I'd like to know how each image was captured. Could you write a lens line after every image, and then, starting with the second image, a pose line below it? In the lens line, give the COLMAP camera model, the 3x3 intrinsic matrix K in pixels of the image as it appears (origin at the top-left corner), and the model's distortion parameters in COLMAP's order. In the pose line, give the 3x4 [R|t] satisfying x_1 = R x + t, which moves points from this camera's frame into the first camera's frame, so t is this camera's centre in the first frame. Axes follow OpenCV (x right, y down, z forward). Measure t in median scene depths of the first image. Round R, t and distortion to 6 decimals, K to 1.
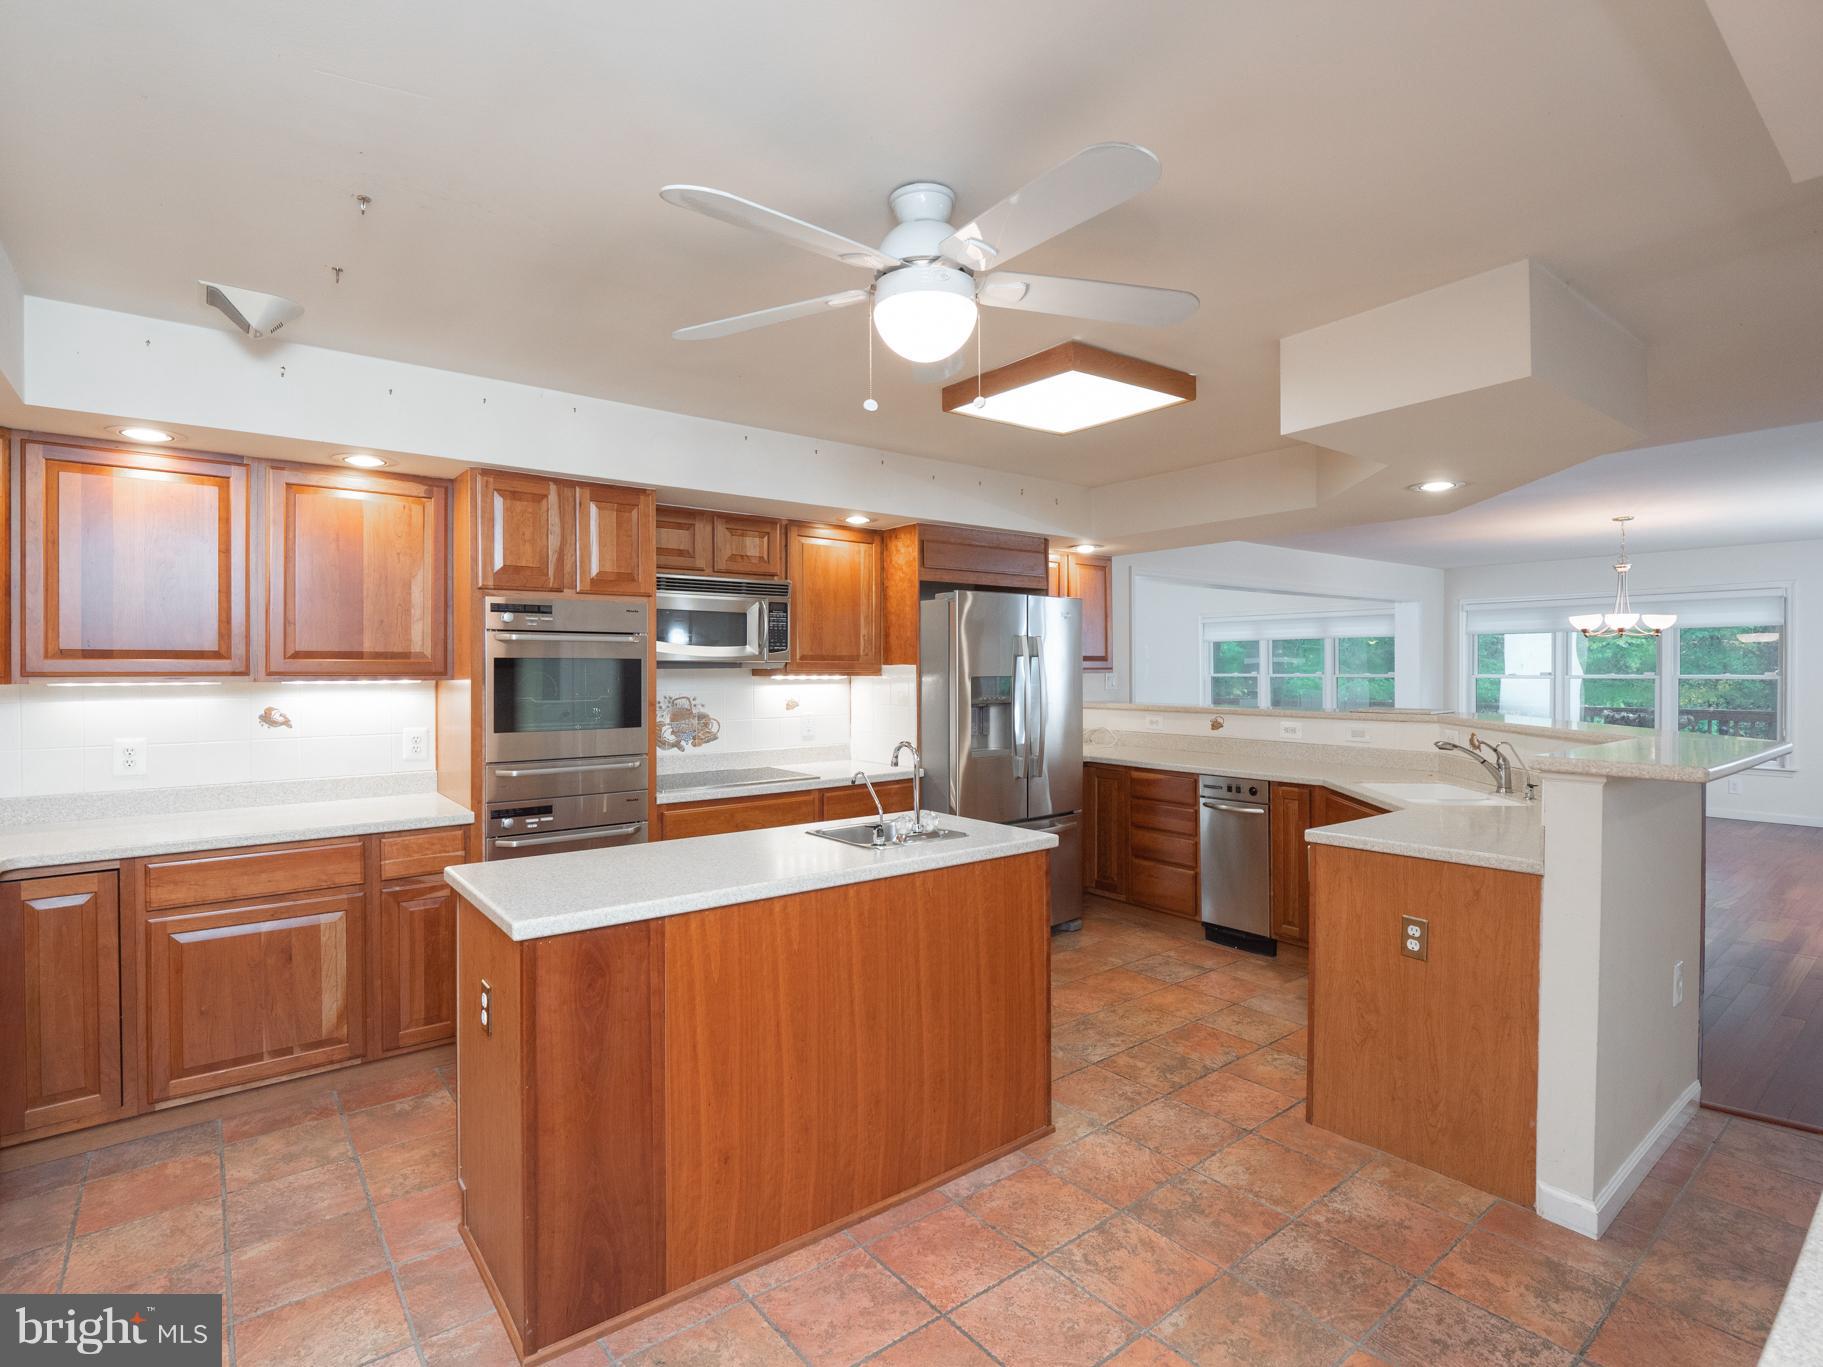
lens RADIAL K [[905.6, 0, 912.4], [0, 905.6, 671.3], [0, 0, 1]] dist [-0.006275, -0.007151]
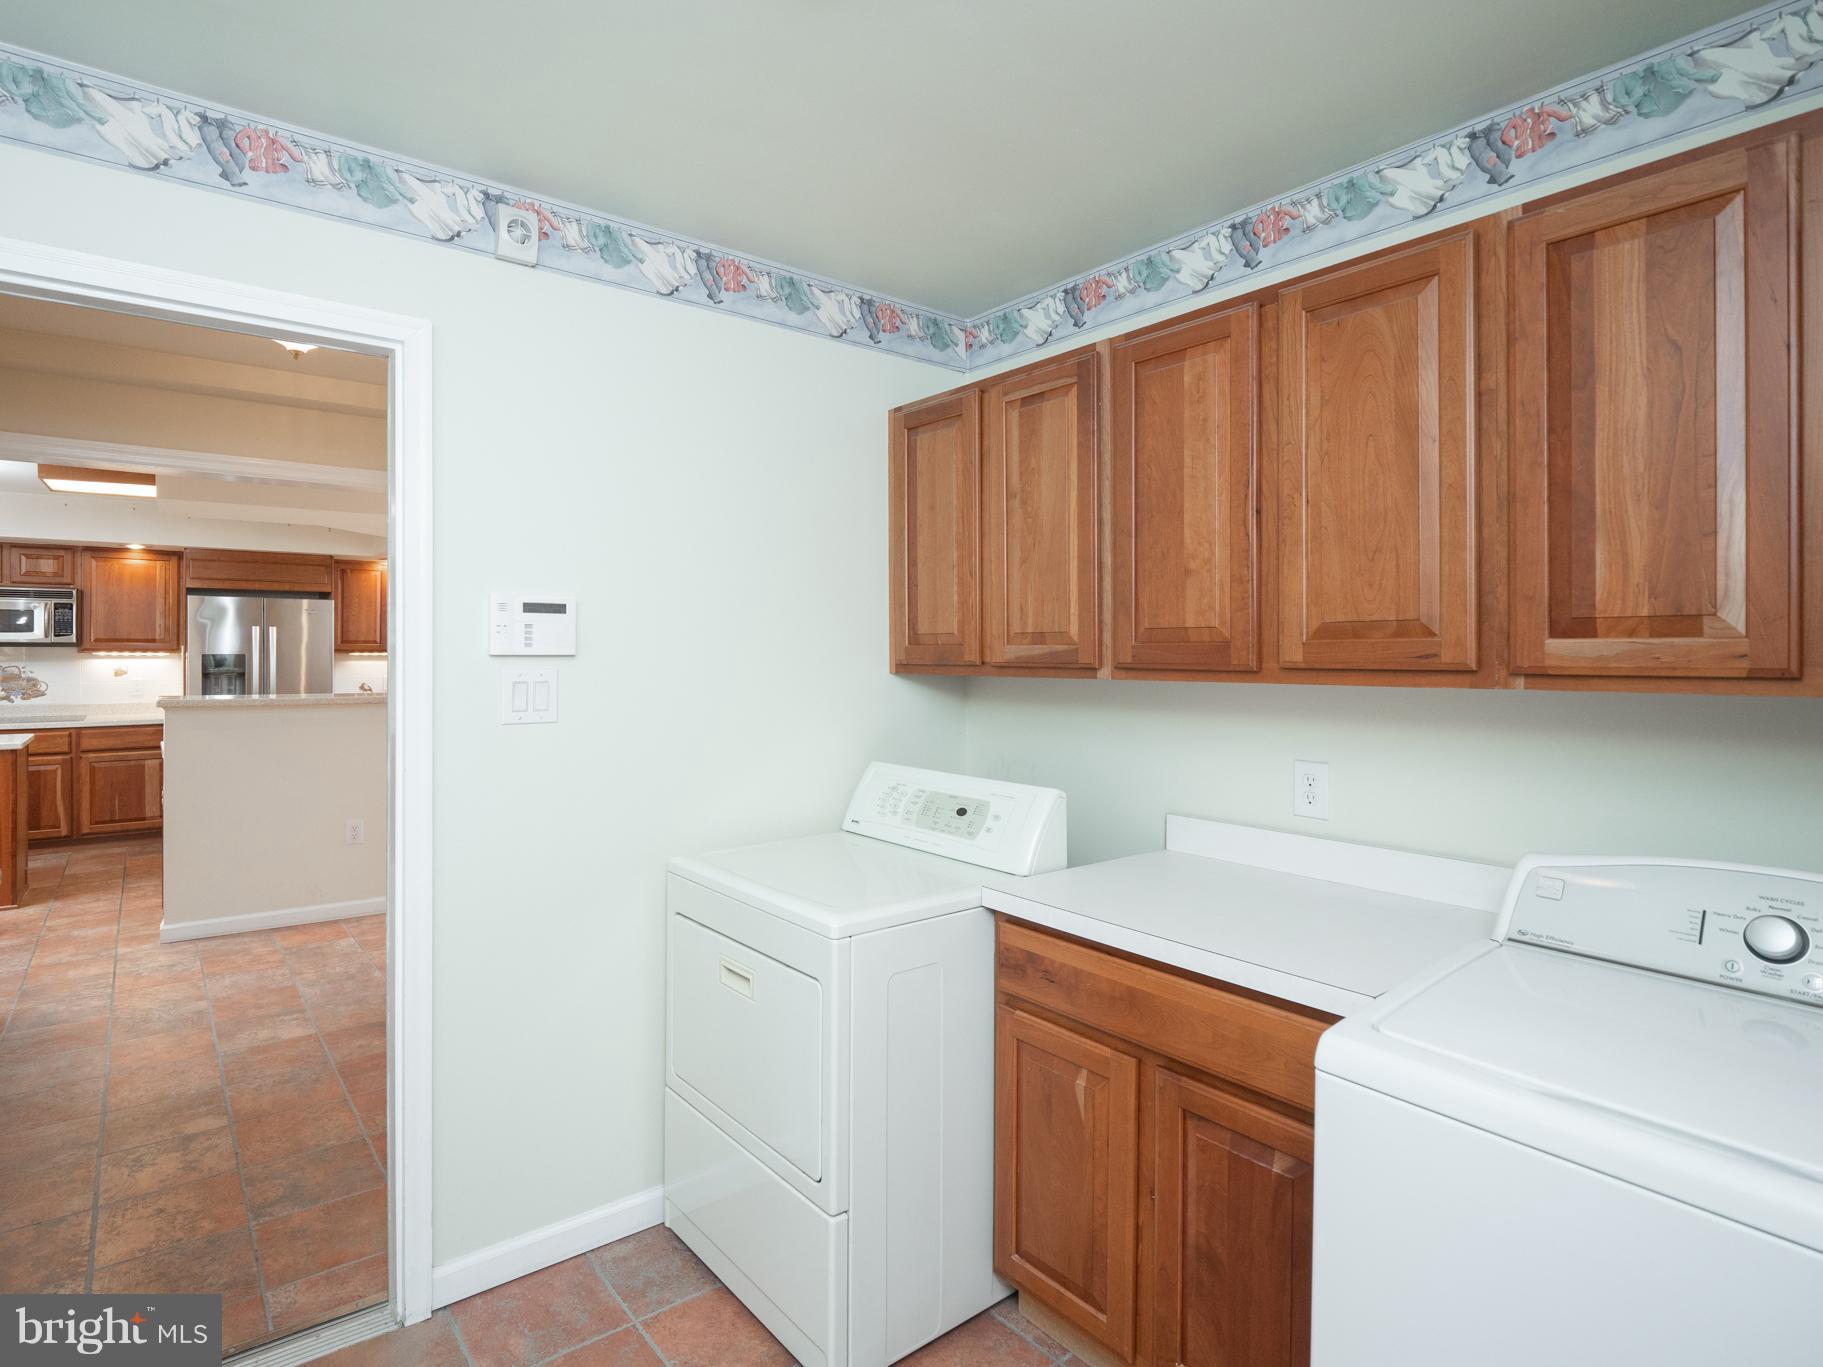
lens RADIAL K [[957.9, 0, 922.9], [0, 957.9, 649.0], [0, 0, 1]] dist [-0.018950, -0.000662]
pose [[0.999855, 0.006053, 0.015945, 1.532195], [-0.006003, 0.999977, -0.003160, -0.004604], [-0.015964, 0.003064, 0.999868, -0.709613]]
